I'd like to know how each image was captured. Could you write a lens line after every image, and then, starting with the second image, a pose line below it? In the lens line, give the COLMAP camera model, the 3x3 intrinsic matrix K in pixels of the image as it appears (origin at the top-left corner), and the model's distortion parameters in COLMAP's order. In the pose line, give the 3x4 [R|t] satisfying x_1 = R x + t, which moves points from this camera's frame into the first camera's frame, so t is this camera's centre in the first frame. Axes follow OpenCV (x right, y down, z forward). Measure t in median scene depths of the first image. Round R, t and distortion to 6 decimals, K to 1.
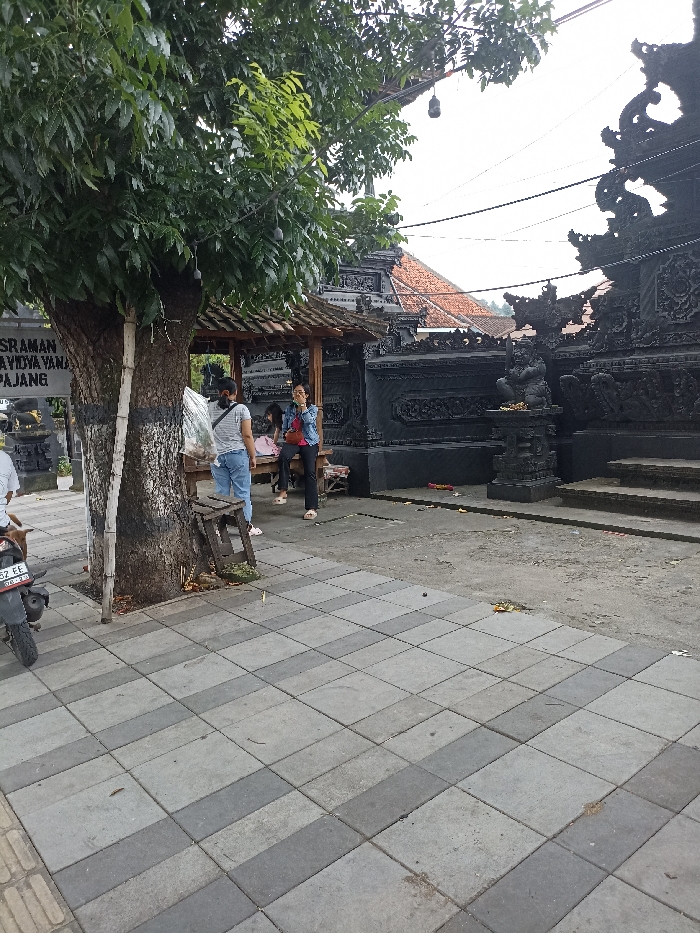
lens RADIAL K [[675.7, 0, 353.4], [0, 675.7, 467.1], [0, 0, 1]] dist [0.053542, -0.060066]
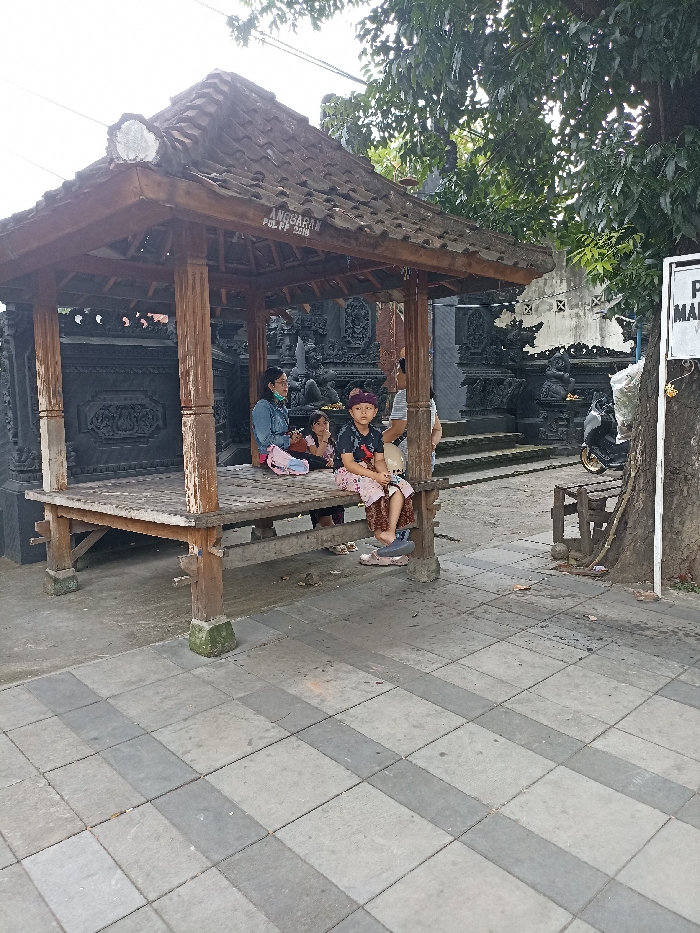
lens RADIAL K [[675.7, 0, 353.4], [0, 675.7, 467.1], [0, 0, 1]] dist [0.053542, -0.060066]
pose [[-0.058095, -0.083083, 0.994848, -0.892939], [0.119110, 0.988836, 0.089537, -0.089816], [-0.991180, 0.123698, -0.047551, 1.059919]]
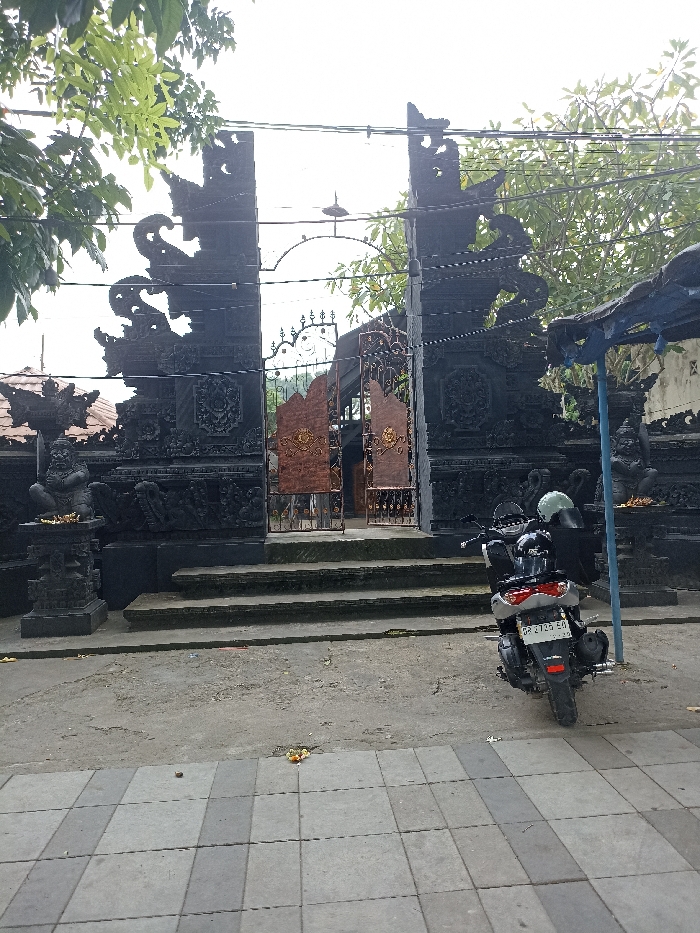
lens RADIAL K [[675.7, 0, 353.4], [0, 675.7, 467.1], [0, 0, 1]] dist [0.053542, -0.060066]
pose [[0.560325, 0.040701, 0.827272, -0.283859], [0.095044, 0.989035, -0.113034, -0.026632], [-0.822802, 0.141964, 0.550313, 0.272445]]
